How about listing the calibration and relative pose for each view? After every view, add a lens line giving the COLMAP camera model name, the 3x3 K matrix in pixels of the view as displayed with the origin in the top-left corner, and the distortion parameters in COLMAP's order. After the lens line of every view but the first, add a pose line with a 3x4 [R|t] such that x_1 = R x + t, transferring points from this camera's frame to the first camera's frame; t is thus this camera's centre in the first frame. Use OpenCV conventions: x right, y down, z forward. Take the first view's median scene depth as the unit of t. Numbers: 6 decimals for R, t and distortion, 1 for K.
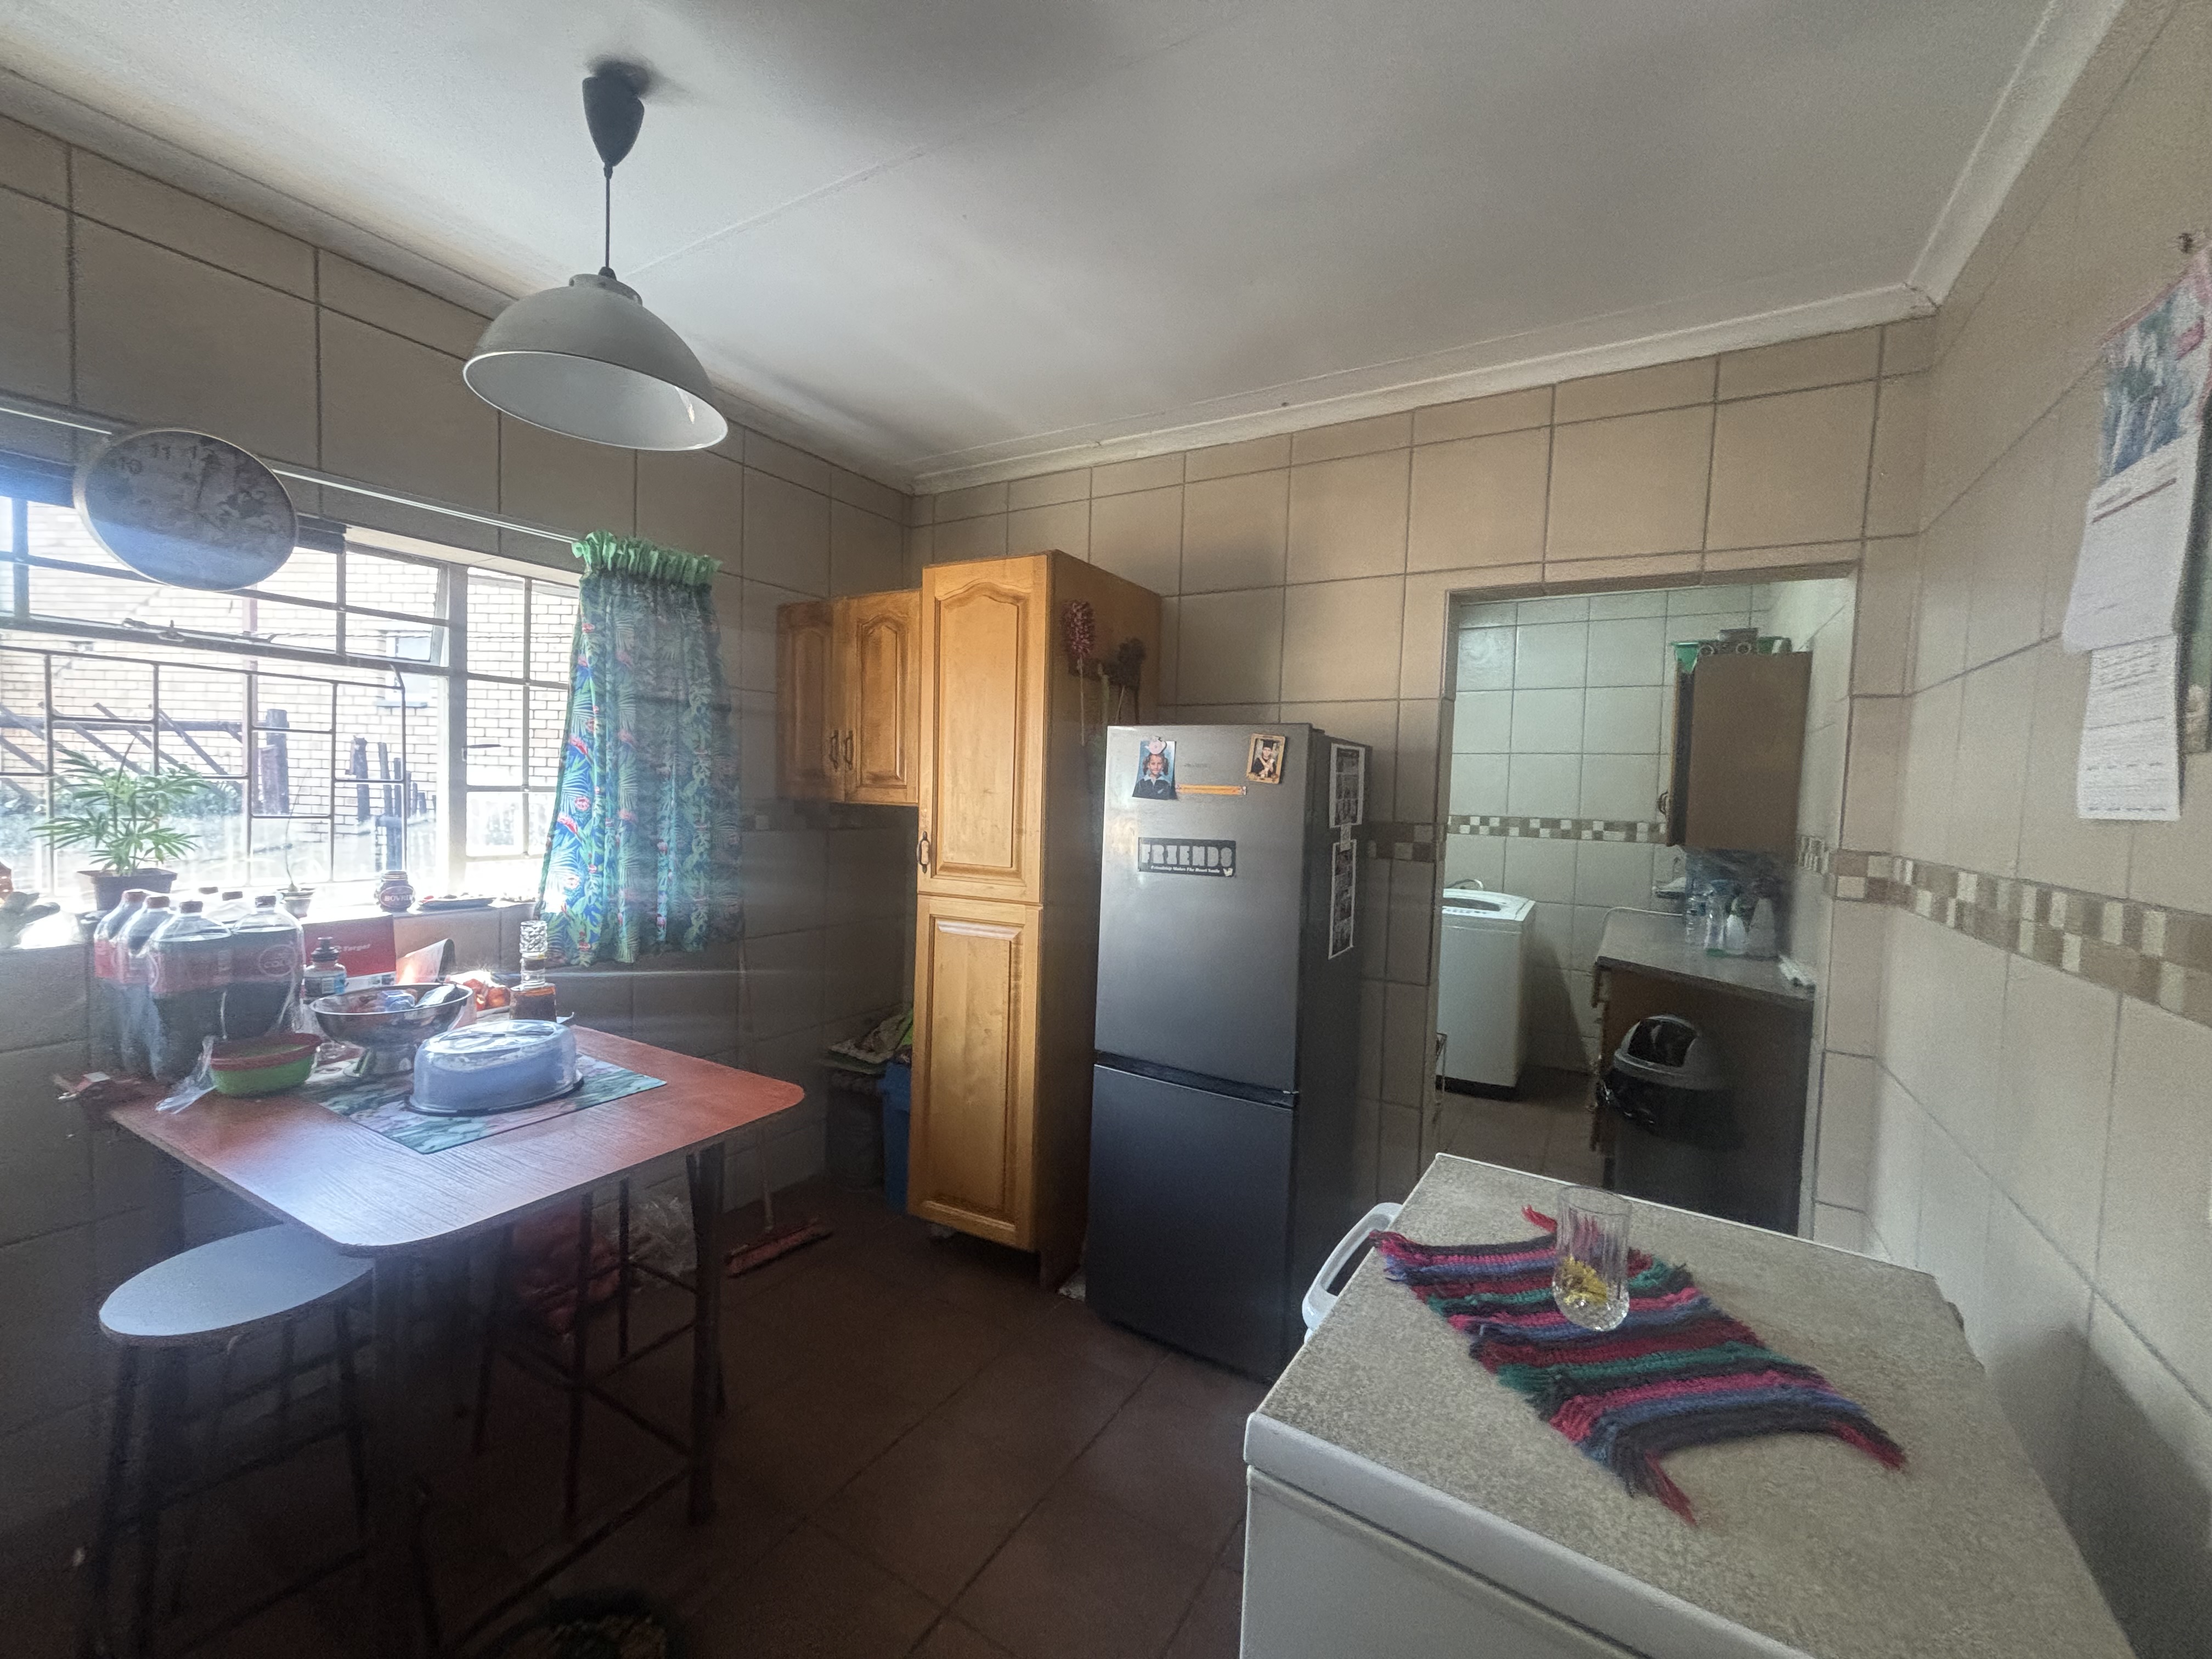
lens RADIAL K [[886.2, 0, 1124.3], [0, 886.2, 832.9], [0, 0, 1]] dist [-0.002111, -0.000135]
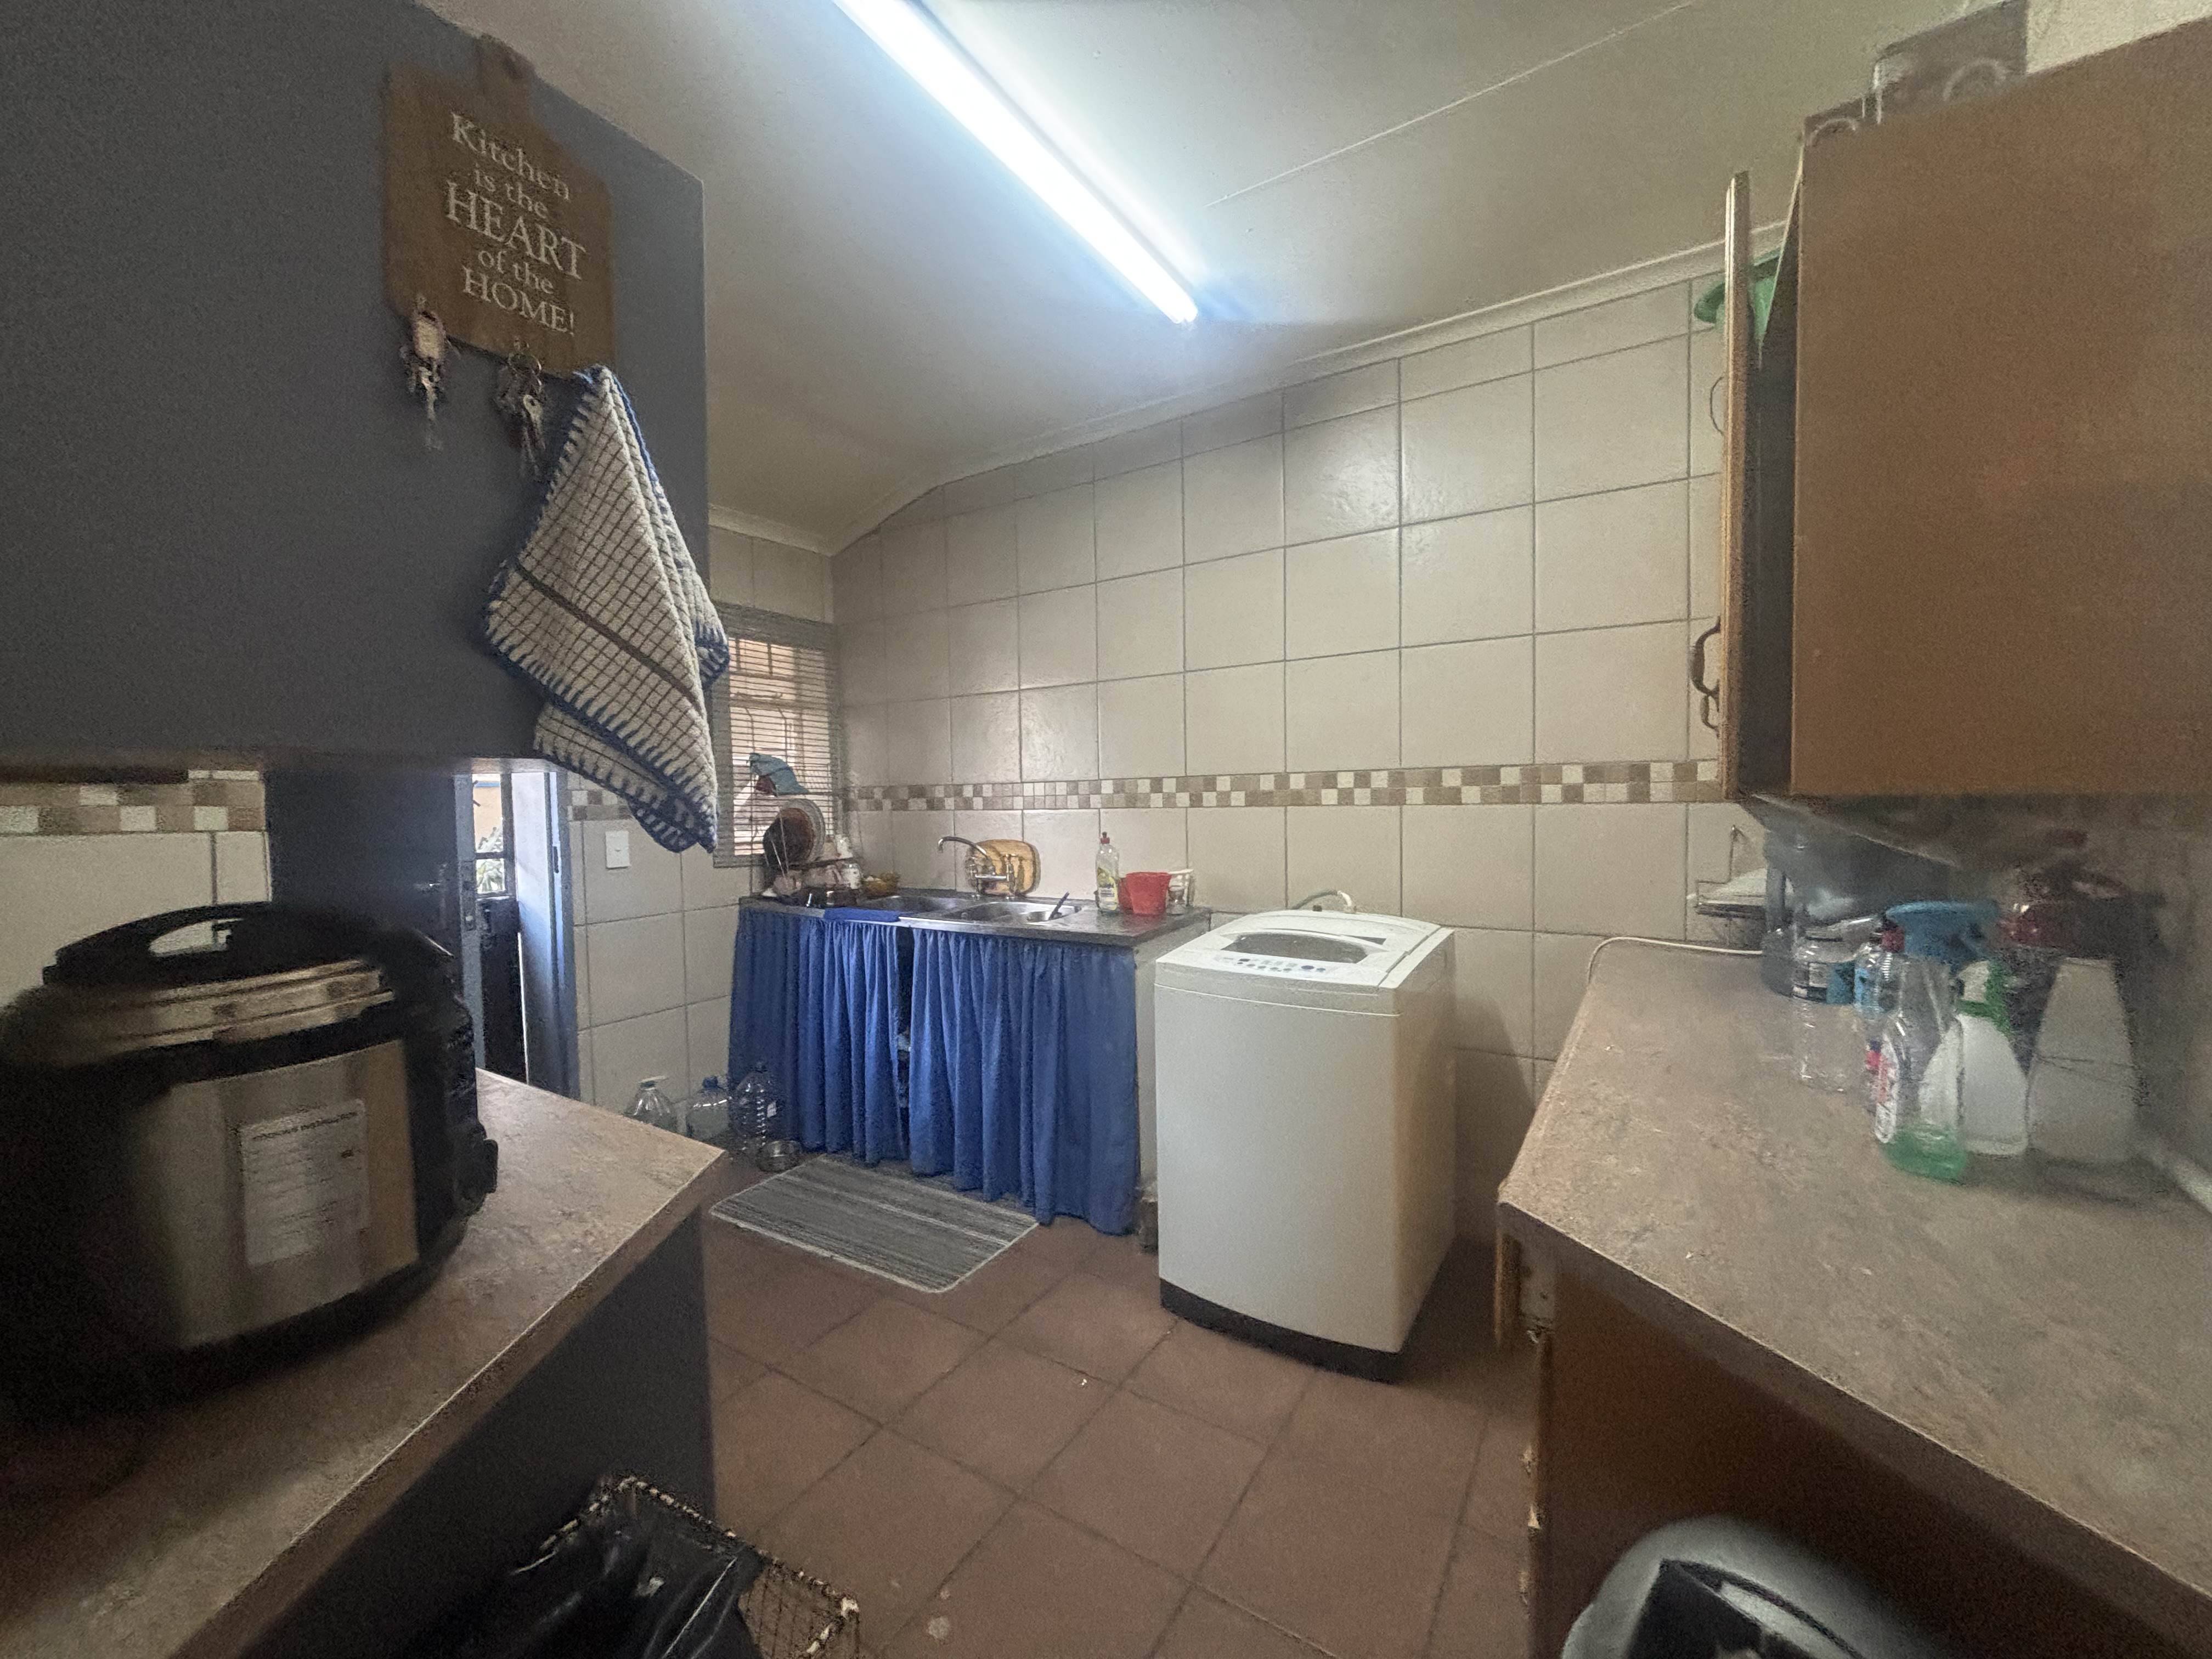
lens RADIAL K [[886.2, 0, 1096.7], [0, 886.2, 829.9], [0, 0, 1]] dist [-0.002111, -0.000135]
pose [[0.997861, -0.047871, -0.044518, 0.284453], [0.047897, 0.998852, -0.000471, 0.010629], [0.044490, -0.001662, 0.999008, 0.482387]]
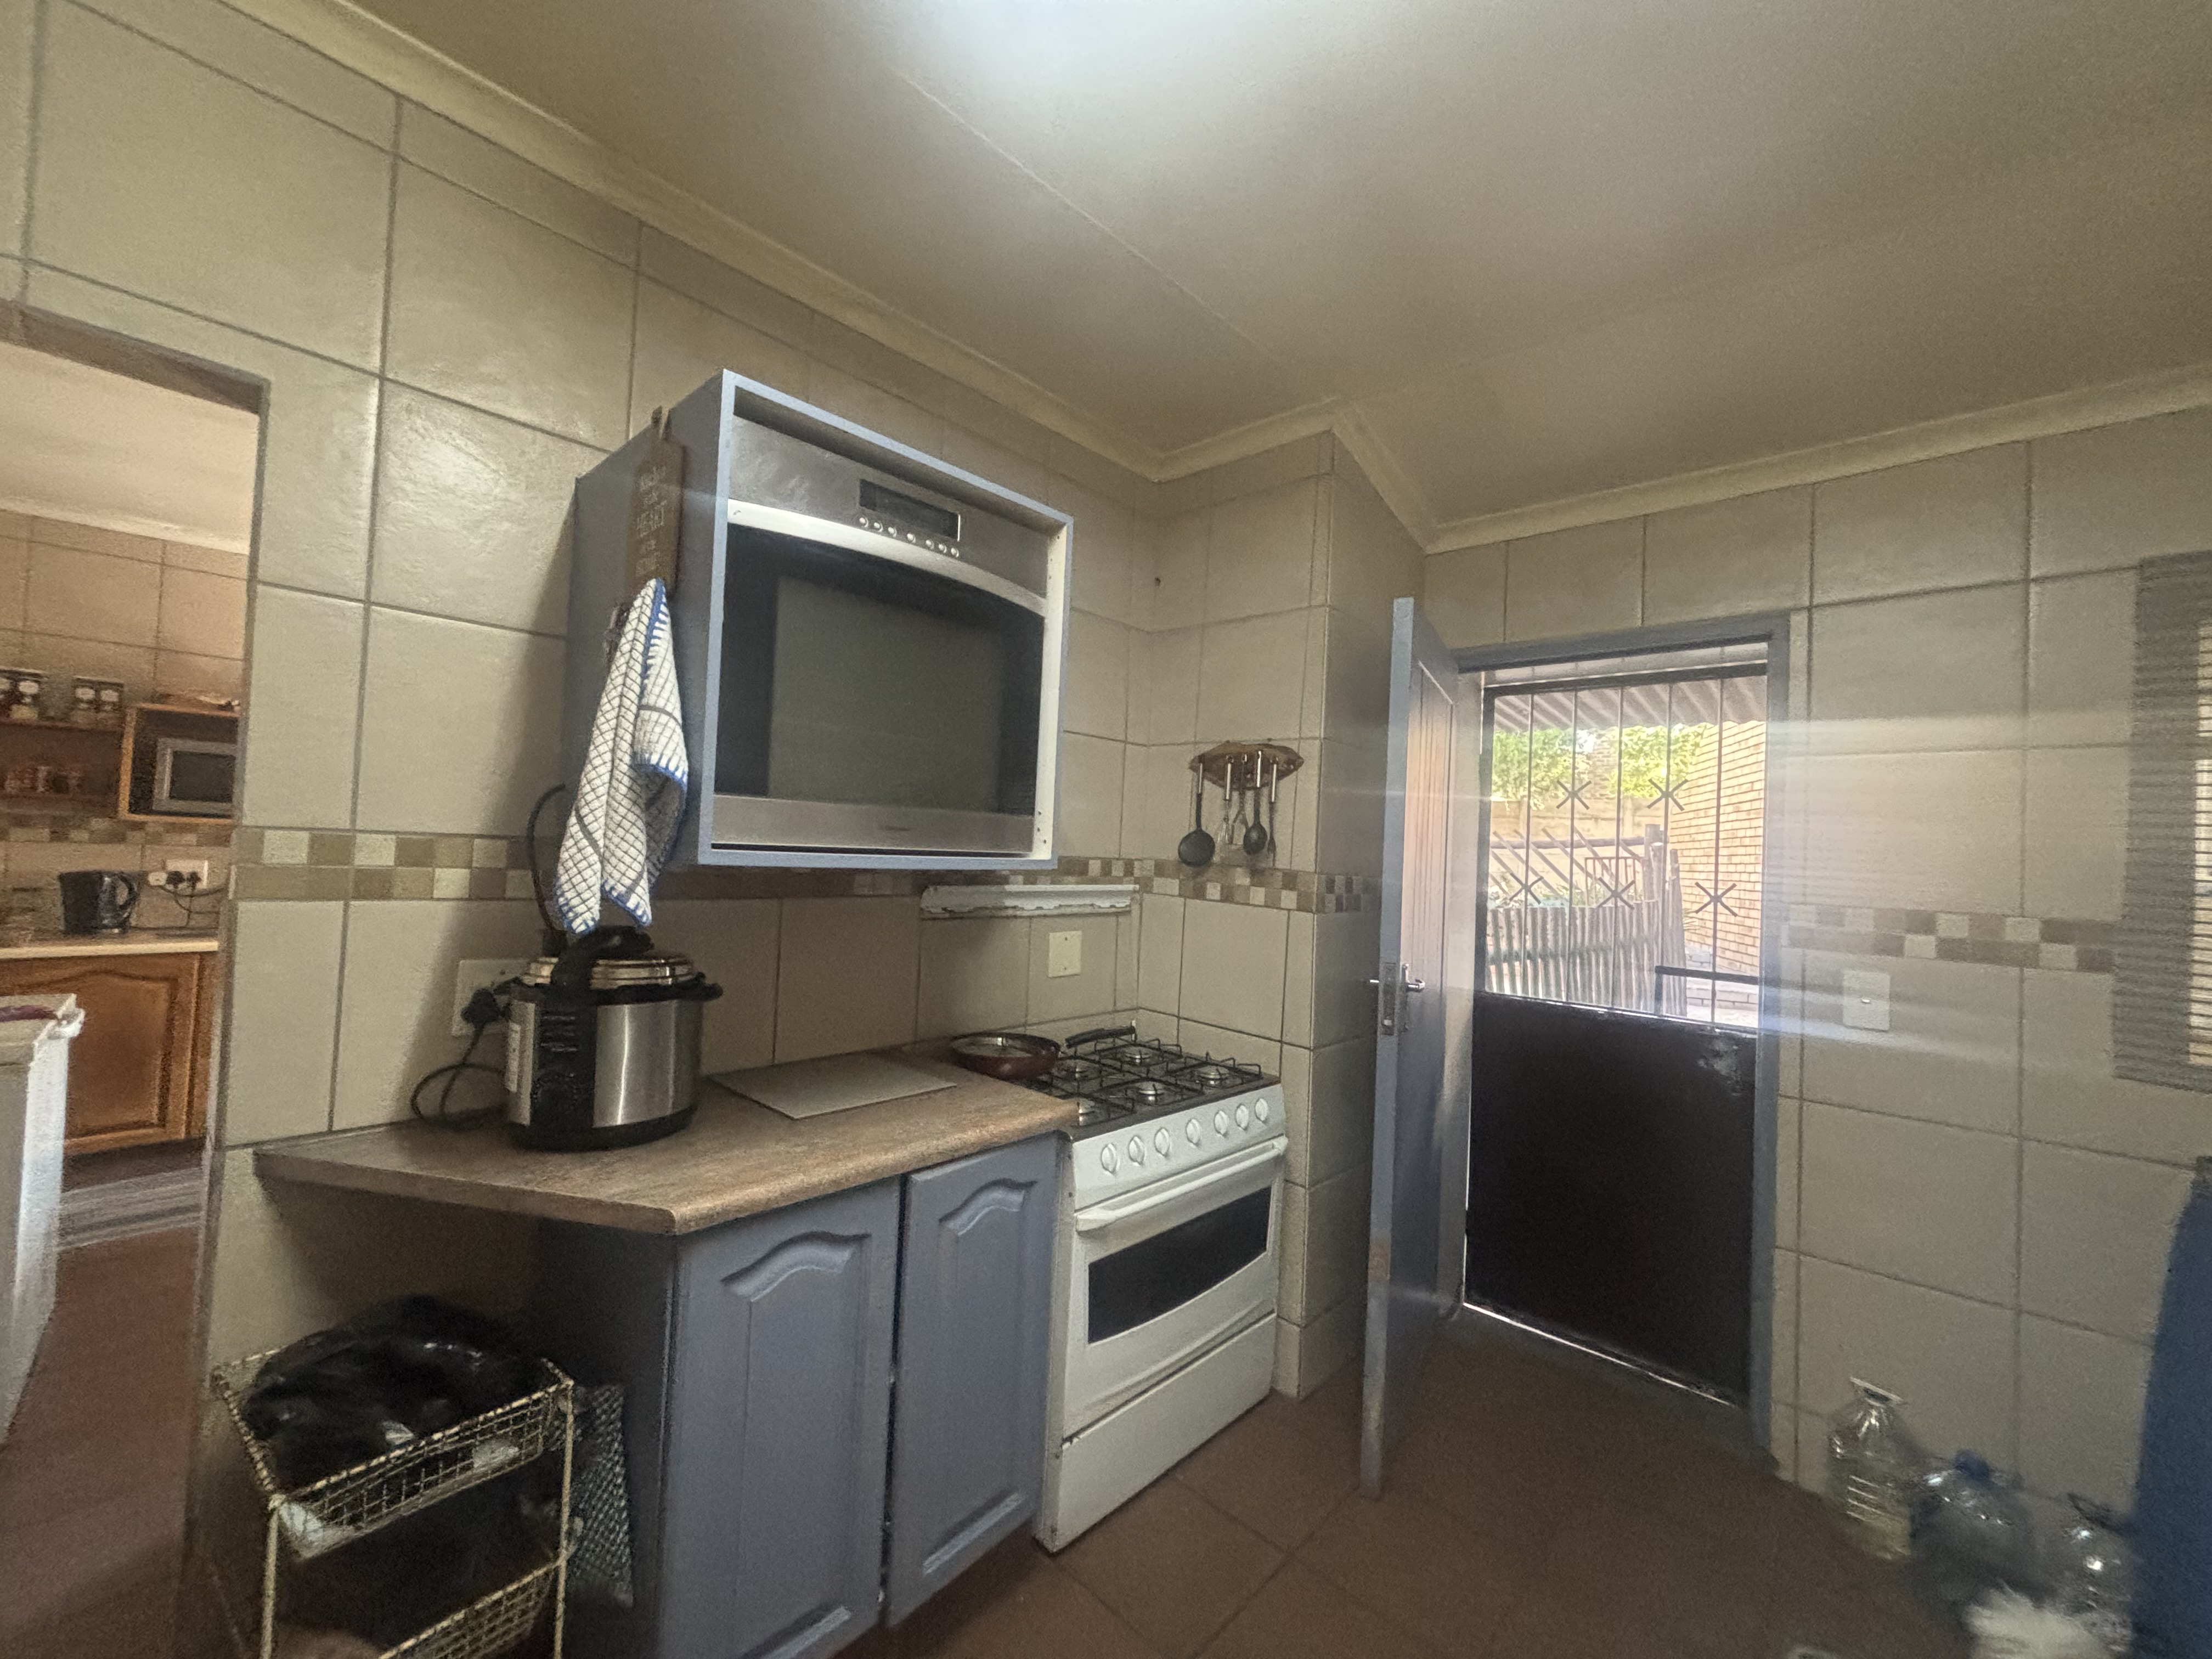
lens RADIAL K [[886.2, 0, 1108.9], [0, 886.2, 827.2], [0, 0, 1]] dist [-0.002111, -0.000135]
pose [[-0.221329, -0.071960, -0.972541, 0.390614], [-0.092328, 0.994340, -0.052561, -0.016217], [0.970819, 0.078159, -0.226721, 0.839213]]
